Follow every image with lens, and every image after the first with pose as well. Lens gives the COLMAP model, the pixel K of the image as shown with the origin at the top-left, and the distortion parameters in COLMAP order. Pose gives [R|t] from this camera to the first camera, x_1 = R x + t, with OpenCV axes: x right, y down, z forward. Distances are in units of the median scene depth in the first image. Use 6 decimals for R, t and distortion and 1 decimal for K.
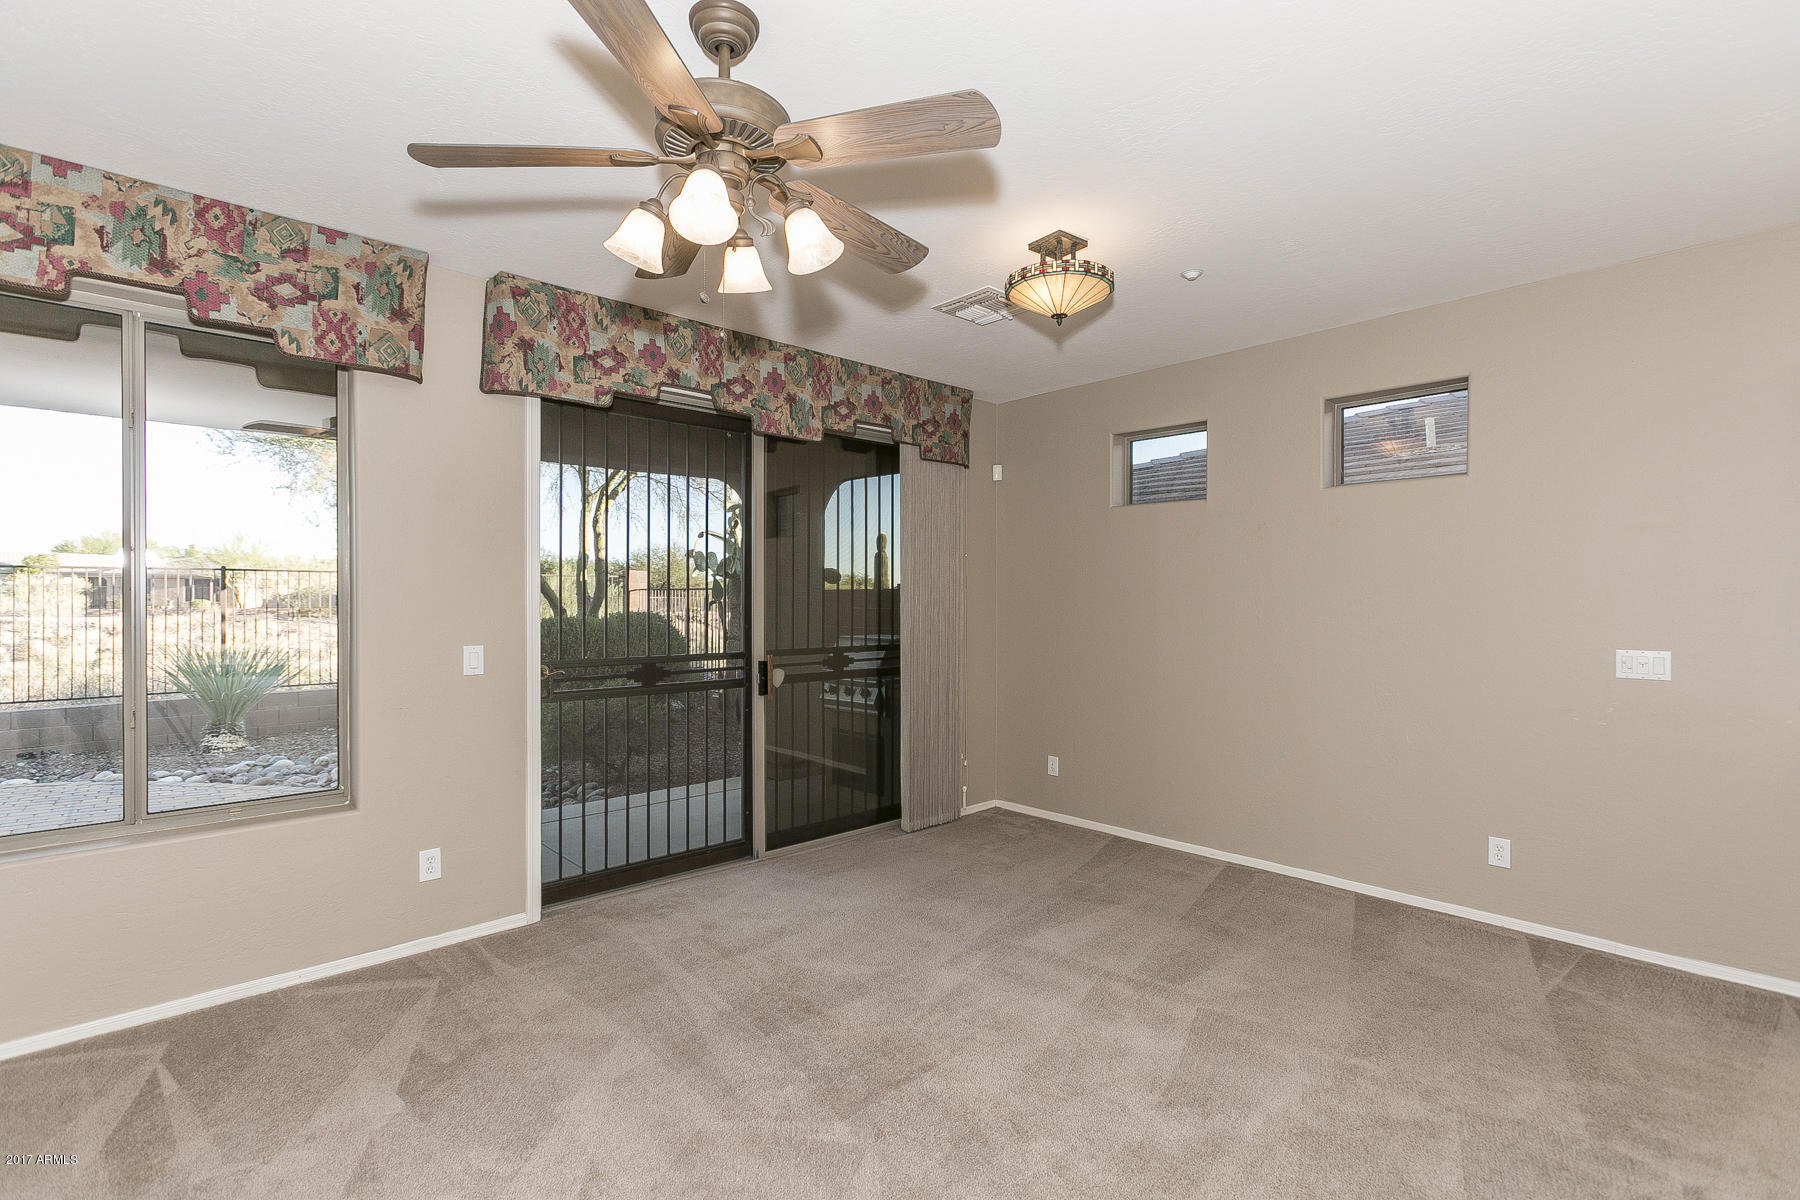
lens RADIAL K [[825.5, 0, 904.1], [0, 825.5, 604.6], [0, 0, 1]] dist [0.011447, 0.001699]
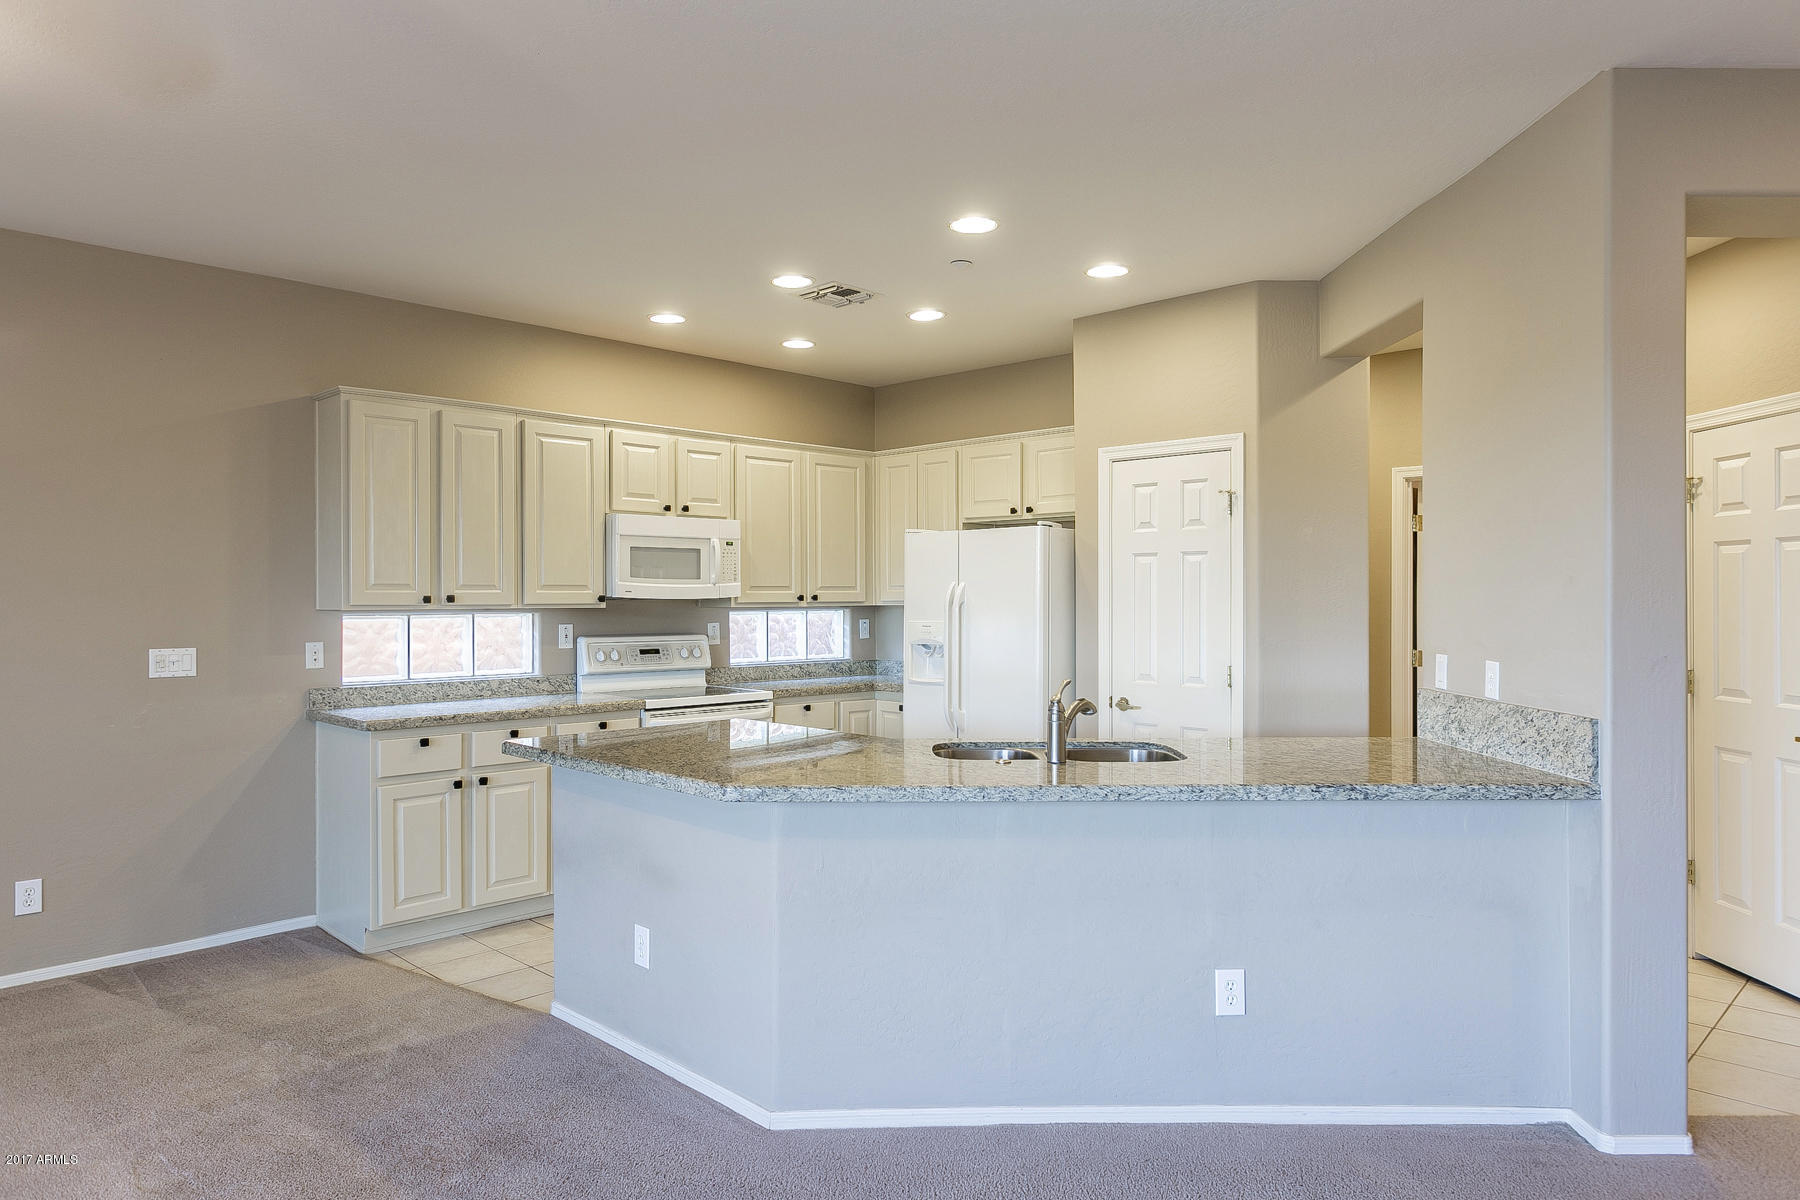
lens RADIAL K [[1155.9, 0, 897.0], [0, 1155.9, 593.8], [0, 0, 1]] dist [-0.004250, -0.001318]
pose [[-0.045954, 0.000251, 0.998944, -0.504556], [0.007566, 0.999971, 0.000096, -0.004533], [-0.998915, 0.007563, -0.045954, 0.169638]]
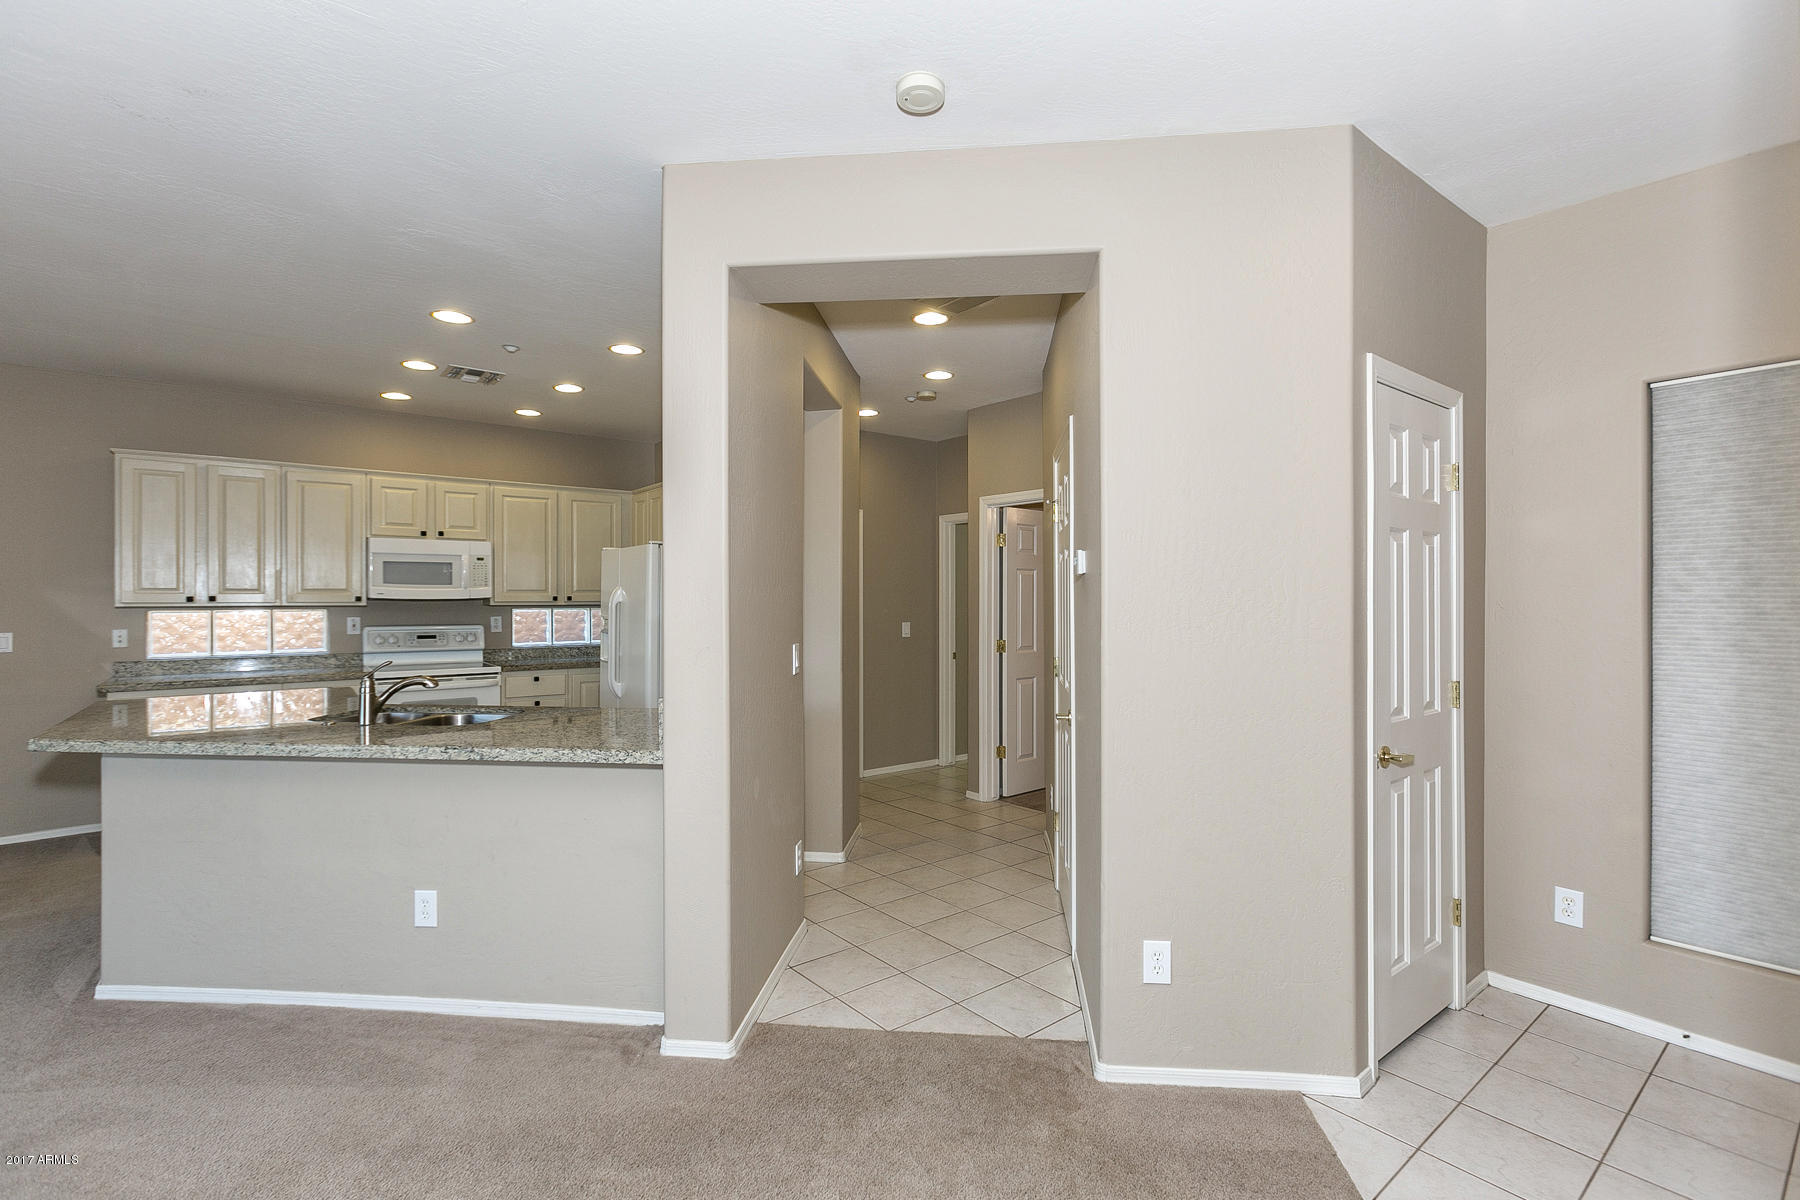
lens RADIAL K [[825.5, 0, 899.0], [0, 825.5, 599.5], [0, 0, 1]] dist [0.011447, 0.001699]
pose [[0.079436, -0.004254, 0.996831, -0.404632], [0.006663, 0.999971, 0.003737, 0.001336], [-0.996818, 0.006345, 0.079462, -0.634124]]
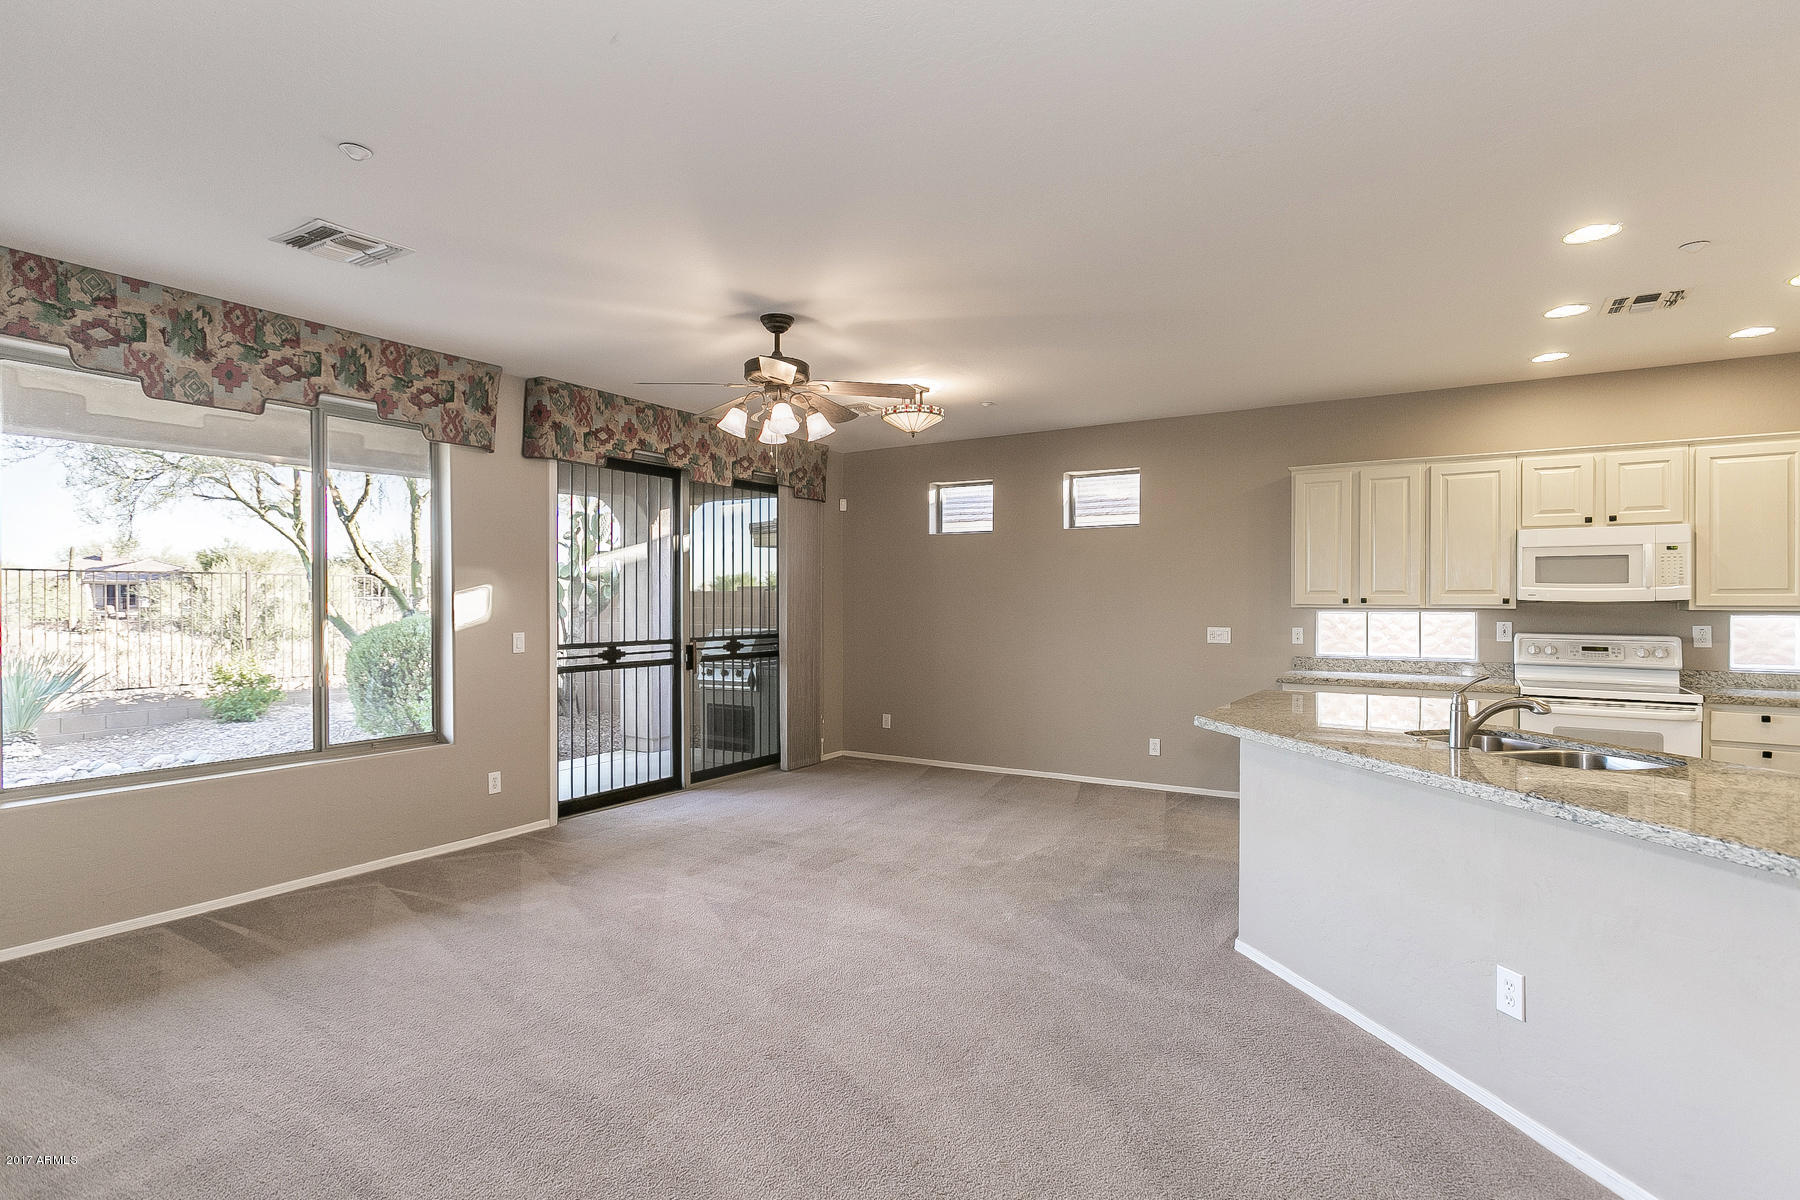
lens RADIAL K [[889.3, 0, 898.8], [0, 889.3, 601.9], [0, 0, 1]] dist [-0.001269, 0.001695]
pose [[0.966479, -0.001521, 0.256741, -0.268096], [0.002506, 0.999991, -0.003511, 0.003114], [-0.256733, 0.004036, 0.966474, -0.649773]]
